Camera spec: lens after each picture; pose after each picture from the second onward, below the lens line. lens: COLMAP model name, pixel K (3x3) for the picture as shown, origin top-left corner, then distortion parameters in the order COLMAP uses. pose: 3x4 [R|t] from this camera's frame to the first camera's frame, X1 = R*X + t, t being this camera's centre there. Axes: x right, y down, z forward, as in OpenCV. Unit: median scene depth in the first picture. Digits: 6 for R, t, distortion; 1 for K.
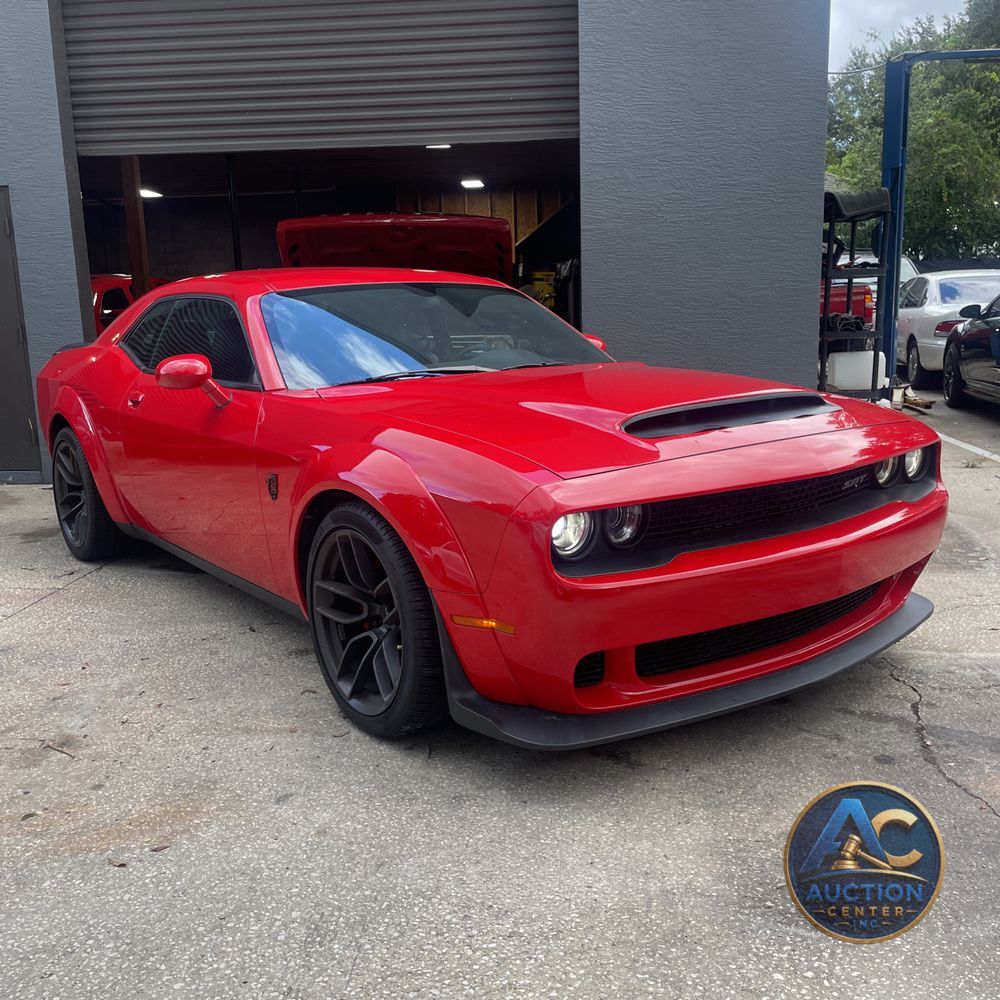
lens RADIAL K [[1016.3, 0, 496.3], [0, 1016.3, 486.7], [0, 0, 1]] dist [0.091424, -0.122915]
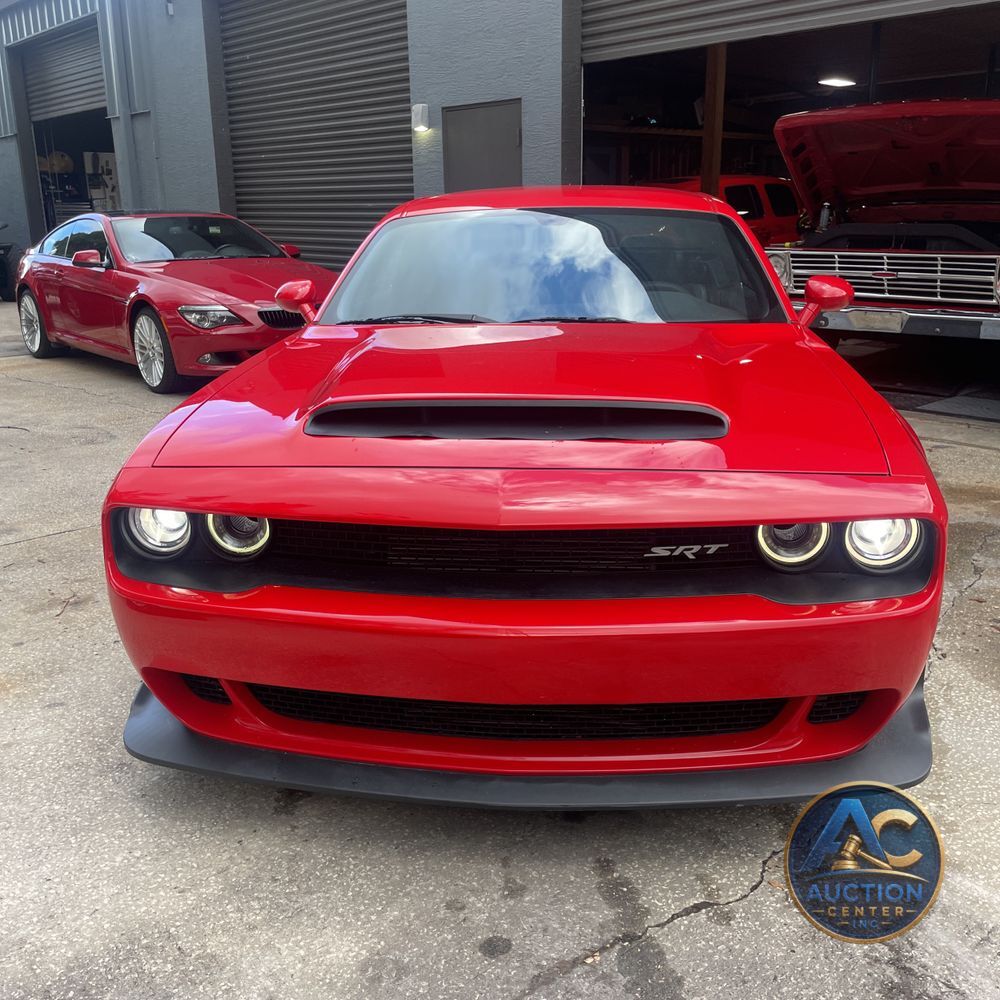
lens RADIAL K [[1009.6, 0, 499.8], [0, 1009.6, 485.5], [0, 0, 1]] dist [0.089486, -0.121440]
pose [[0.728220, 0.198887, -0.655850, 0.317043], [-0.130105, 0.979682, 0.152628, -0.060149], [0.672880, -0.025817, 0.739301, 0.205482]]
